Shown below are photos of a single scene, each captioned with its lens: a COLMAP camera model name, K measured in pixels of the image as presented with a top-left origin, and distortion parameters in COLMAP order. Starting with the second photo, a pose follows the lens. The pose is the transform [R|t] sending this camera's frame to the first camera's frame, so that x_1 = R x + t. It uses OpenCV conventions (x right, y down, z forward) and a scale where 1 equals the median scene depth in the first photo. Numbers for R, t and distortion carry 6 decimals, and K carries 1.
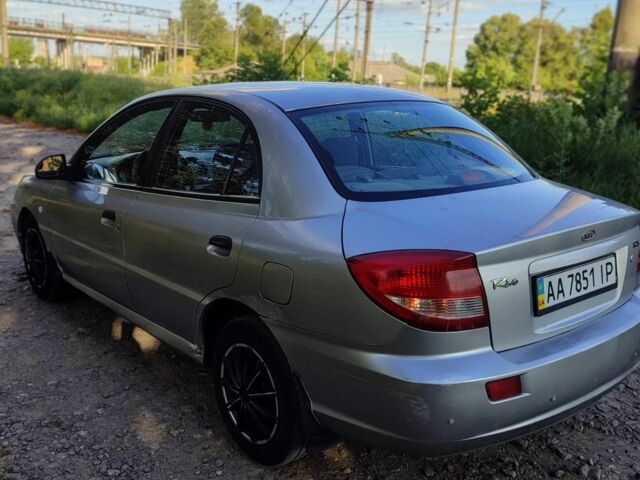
lens RADIAL K [[677.5, 0, 320.1], [0, 677.5, 242.1], [0, 0, 1]] dist [0.017029, 0.000000]
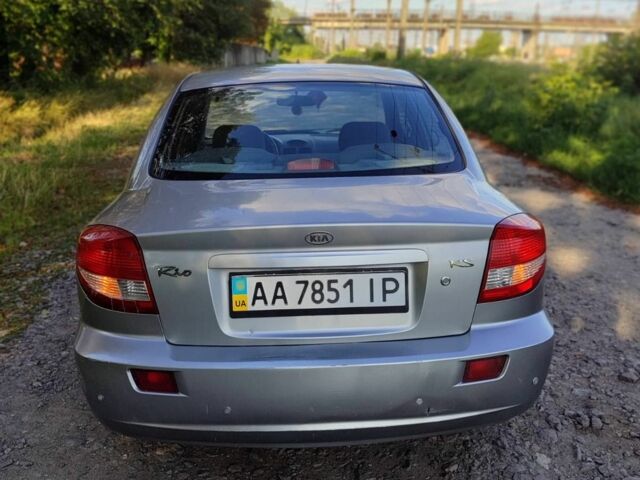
lens RADIAL K [[677.5, 0, 317.3], [0, 677.5, 235.2], [0, 0, 1]] dist [0.017029, 0.000000]
pose [[0.804571, 0.122934, -0.580993, 0.867097], [-0.119729, 0.991828, 0.044062, -0.048559], [0.581662, 0.034110, 0.812715, 0.313614]]
